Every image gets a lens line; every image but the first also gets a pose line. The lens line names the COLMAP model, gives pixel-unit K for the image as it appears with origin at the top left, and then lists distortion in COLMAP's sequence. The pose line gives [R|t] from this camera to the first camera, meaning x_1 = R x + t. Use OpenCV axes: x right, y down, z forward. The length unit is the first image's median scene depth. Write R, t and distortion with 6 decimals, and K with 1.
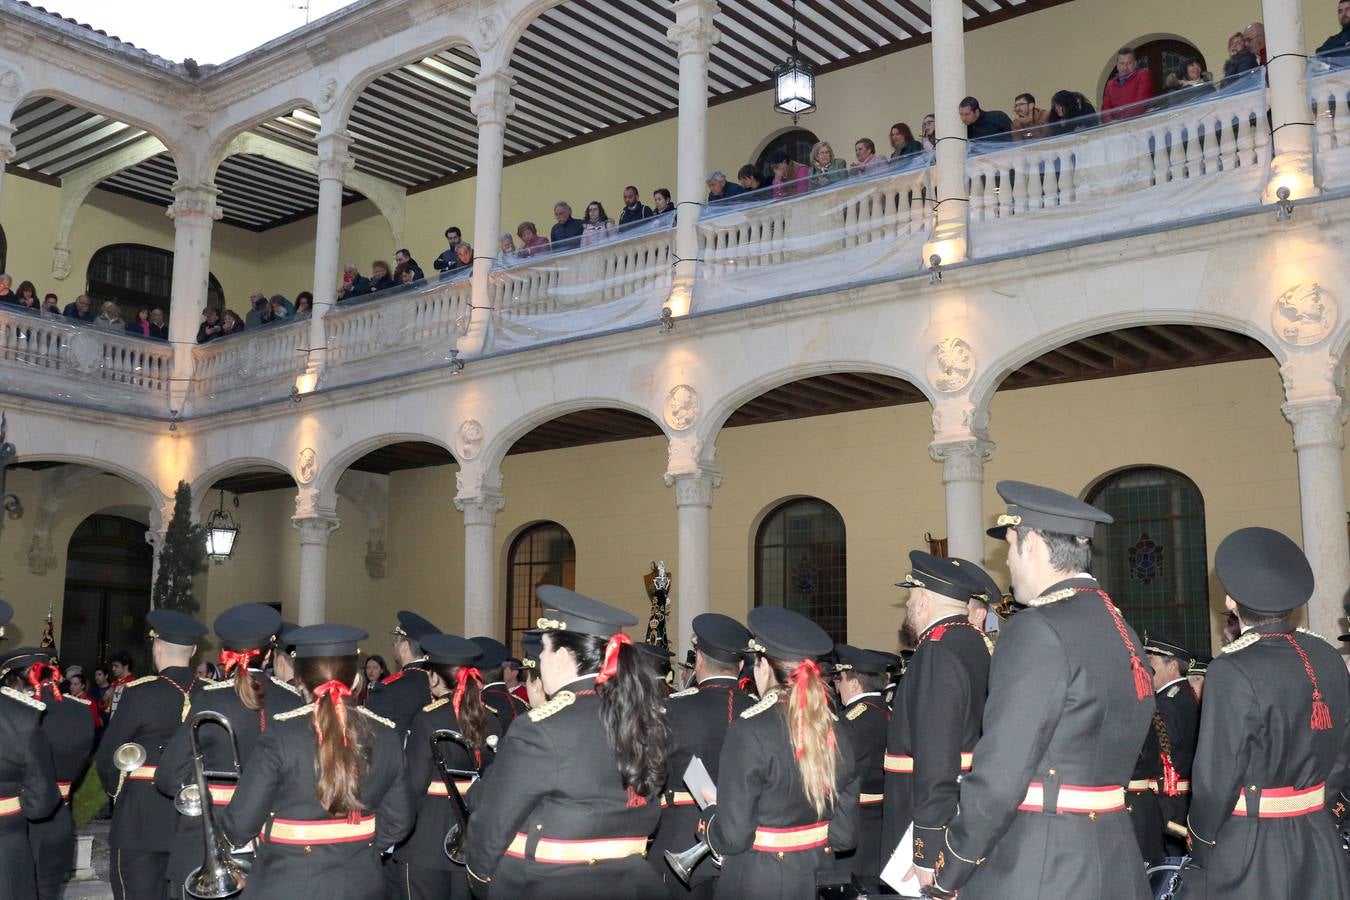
lens RADIAL K [[1487.4, 0, 664.9], [0, 1487.4, 455.1], [0, 0, 1]] dist [-0.118686, 0.117523]
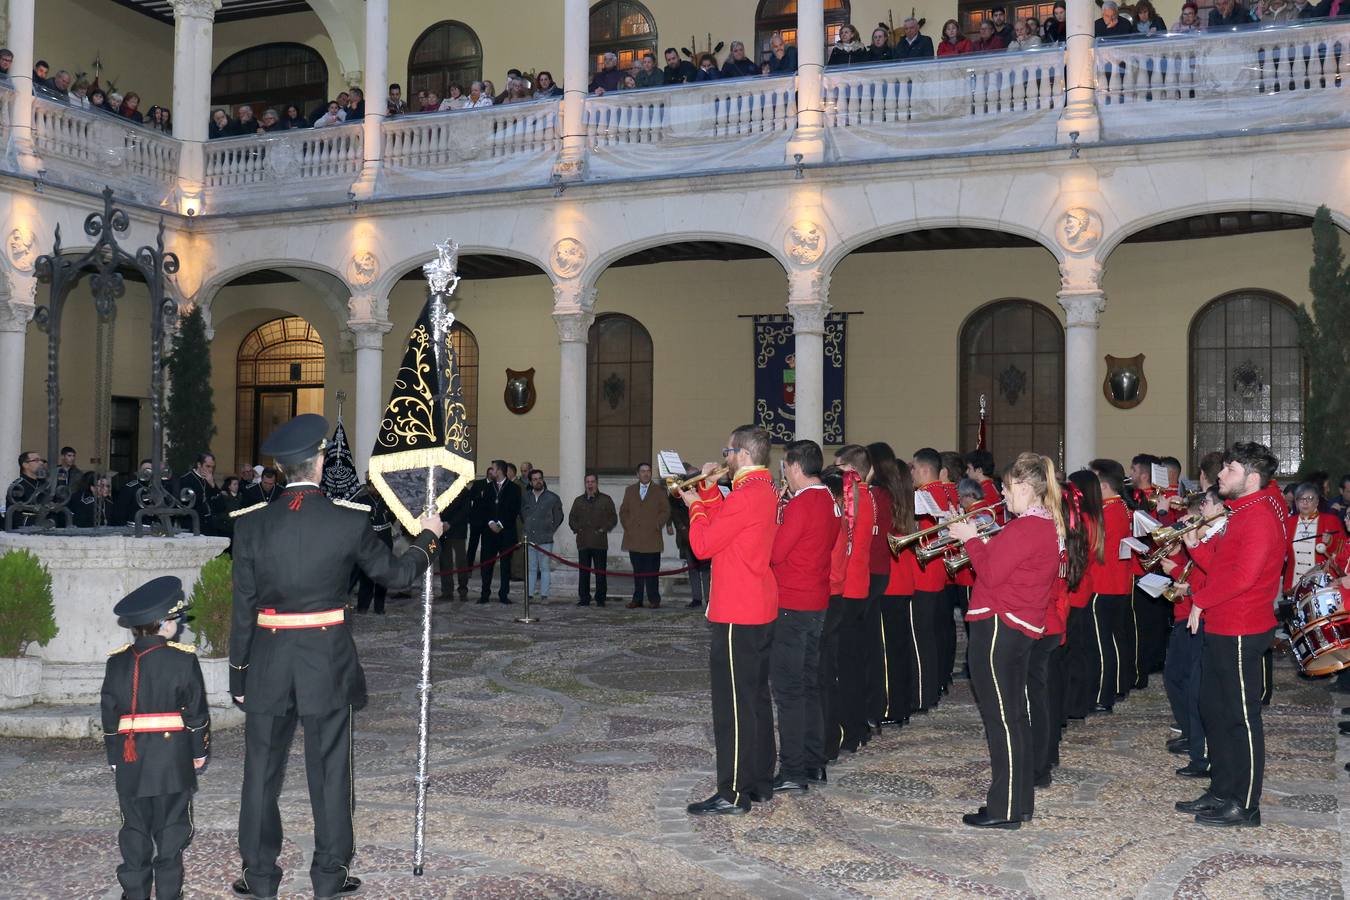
lens RADIAL K [[1487.4, 0, 664.9], [0, 1487.4, 455.1], [0, 0, 1]] dist [-0.118686, 0.117523]
pose [[0.242020, -0.030848, -0.969781, 0.264291], [0.152466, 0.988287, 0.006613, 0.080497], [0.958217, -0.149459, 0.243889, 0.493212]]
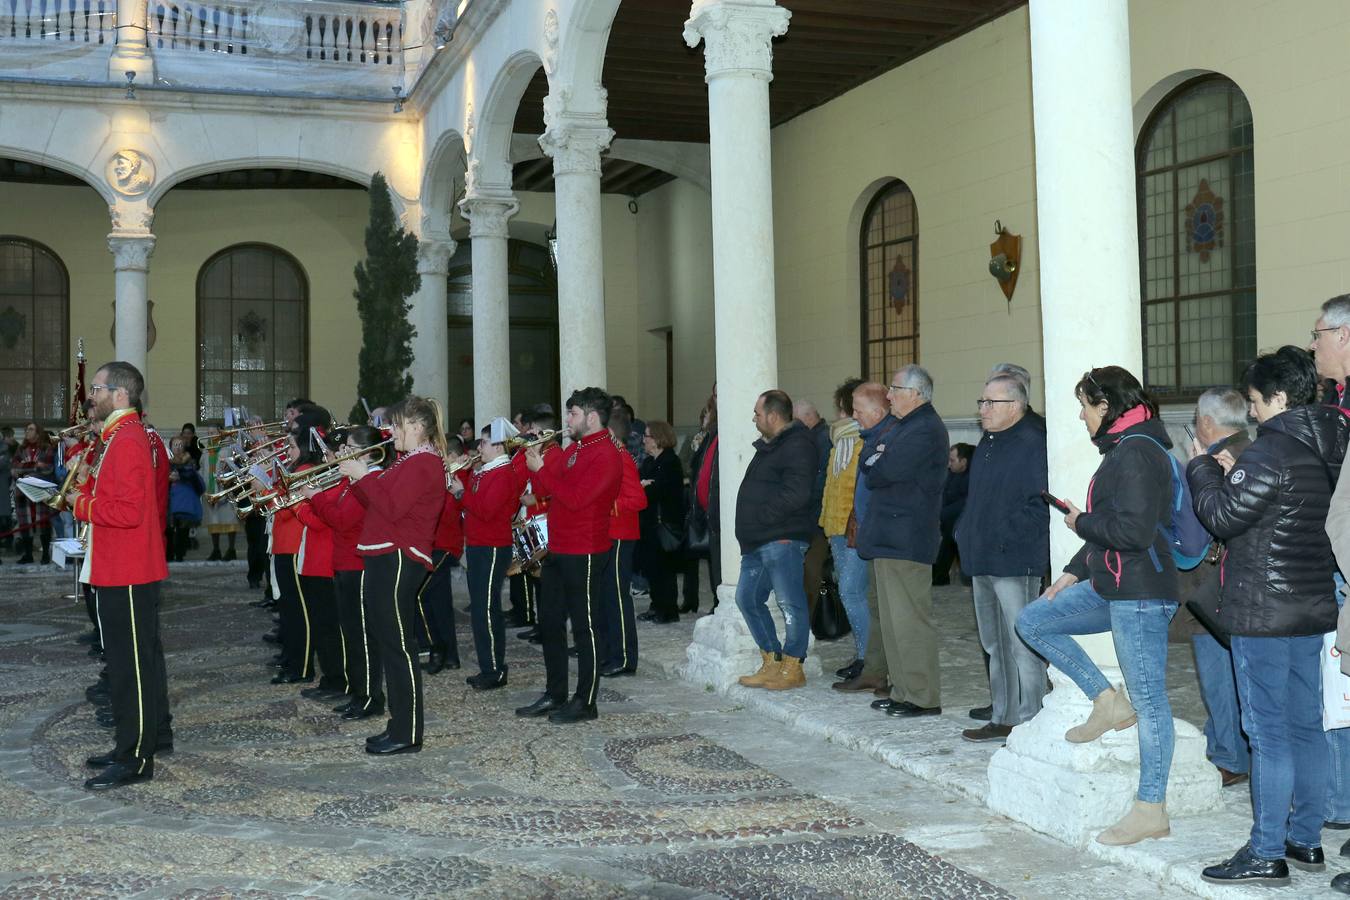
lens RADIAL K [[1487.4, 0, 664.9], [0, 1487.4, 455.1], [0, 0, 1]] dist [-0.118686, 0.117523]
pose [[0.845099, -0.011426, -0.534487, 0.204820], [0.103943, 0.984205, 0.143308, 0.065877], [0.524407, -0.176665, 0.832938, 0.397366]]
